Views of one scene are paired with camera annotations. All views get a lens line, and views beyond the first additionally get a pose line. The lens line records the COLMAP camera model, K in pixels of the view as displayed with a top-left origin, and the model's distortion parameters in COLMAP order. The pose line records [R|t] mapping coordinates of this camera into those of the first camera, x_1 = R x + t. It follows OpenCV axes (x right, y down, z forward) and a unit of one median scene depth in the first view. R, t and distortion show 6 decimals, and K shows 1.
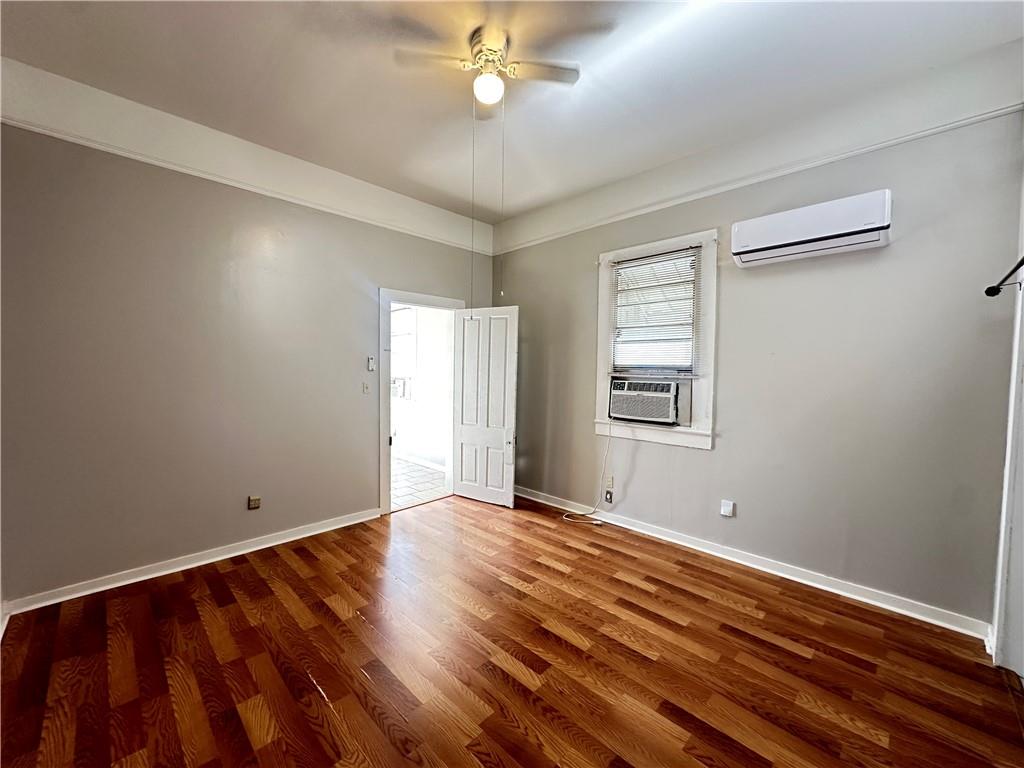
lens RADIAL K [[407.9, 0, 511.9], [0, 407.9, 381.9], [0, 0, 1]] dist [-0.003168, -0.000364]
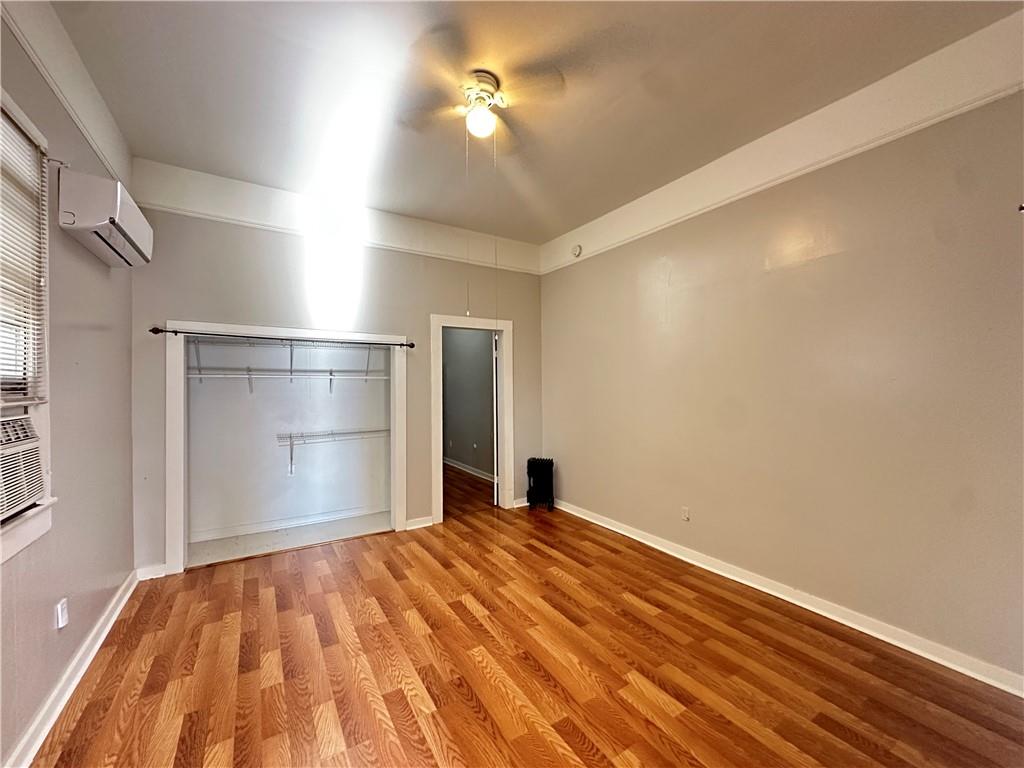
lens RADIAL K [[407.9, 0, 512.6], [0, 407.9, 384.4], [0, 0, 1]] dist [-0.003168, -0.000364]
pose [[-0.973592, -0.003310, 0.228270, -0.370166], [0.005688, 0.999233, 0.038749, -0.074386], [-0.228223, 0.039024, -0.972827, 1.971016]]
